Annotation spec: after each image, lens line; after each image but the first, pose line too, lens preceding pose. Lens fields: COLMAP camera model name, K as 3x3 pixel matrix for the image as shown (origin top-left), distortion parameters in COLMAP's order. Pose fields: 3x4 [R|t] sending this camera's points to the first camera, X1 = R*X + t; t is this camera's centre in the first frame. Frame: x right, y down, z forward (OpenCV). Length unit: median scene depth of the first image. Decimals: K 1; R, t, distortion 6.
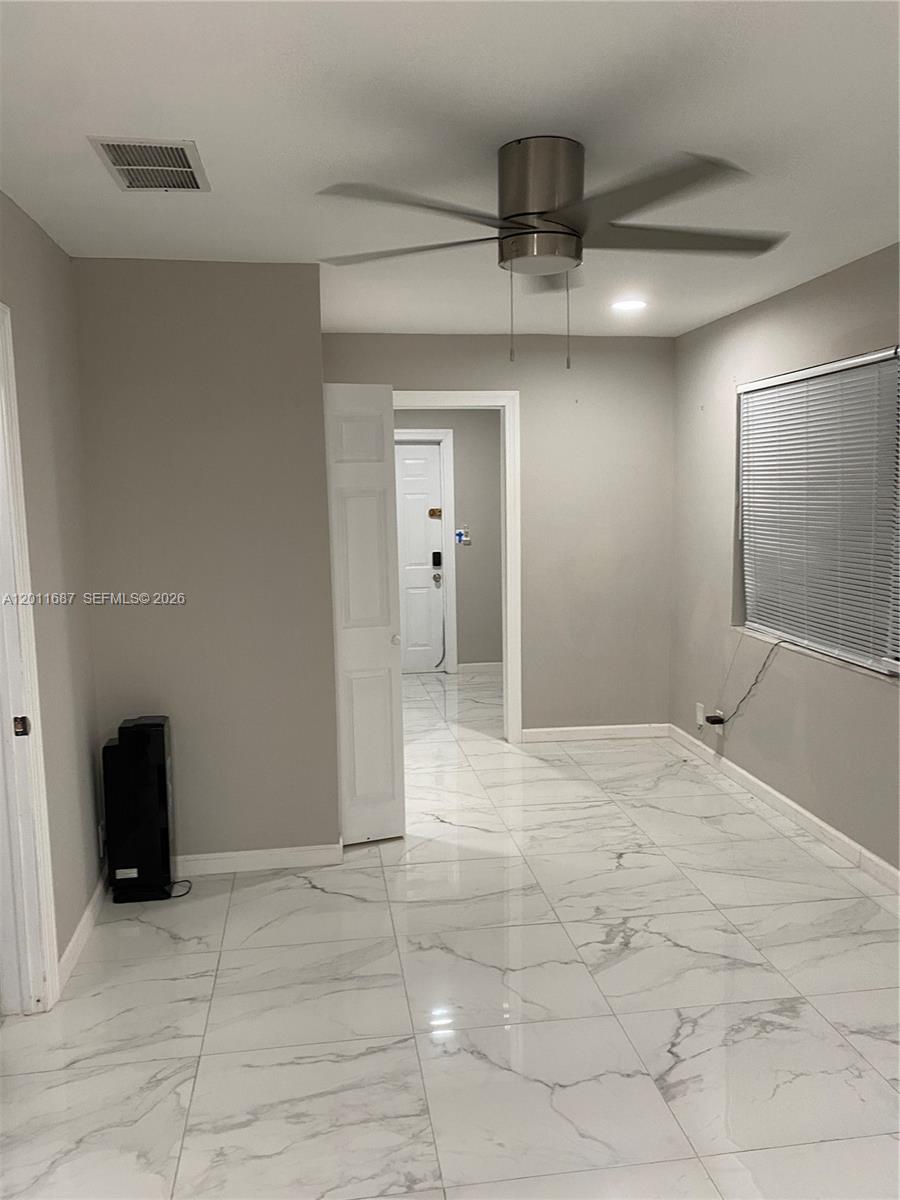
lens RADIAL K [[908.8, 0, 456.0], [0, 908.8, 619.5], [0, 0, 1]] dist [0.015636, -0.017002]
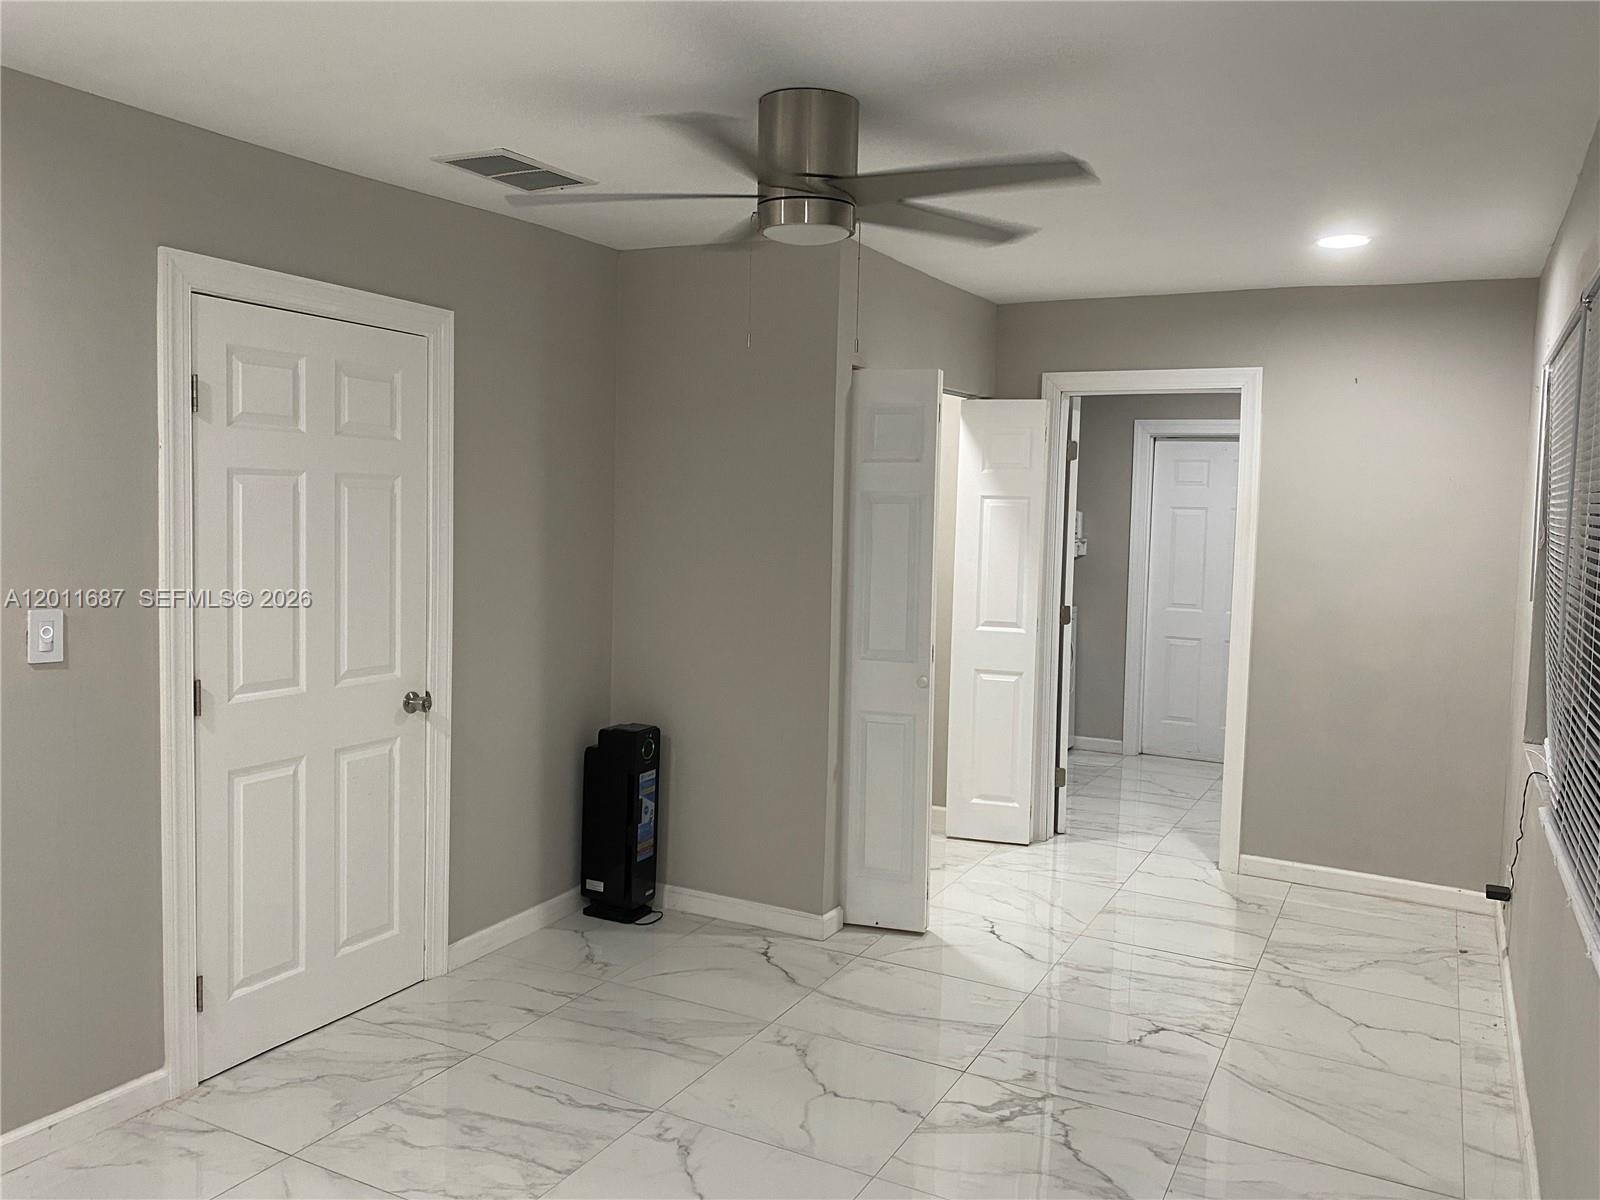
lens RADIAL K [[1208.3, 0, 800.0], [0, 1208.3, 600.0], [0, 0, 1]] dist [0.074220, -0.135135]
pose [[0.811845, 0.086008, -0.577504, 0.474972], [-0.121421, 0.992337, -0.022902, -0.011937], [0.571109, 0.088714, 0.816067, 0.058246]]
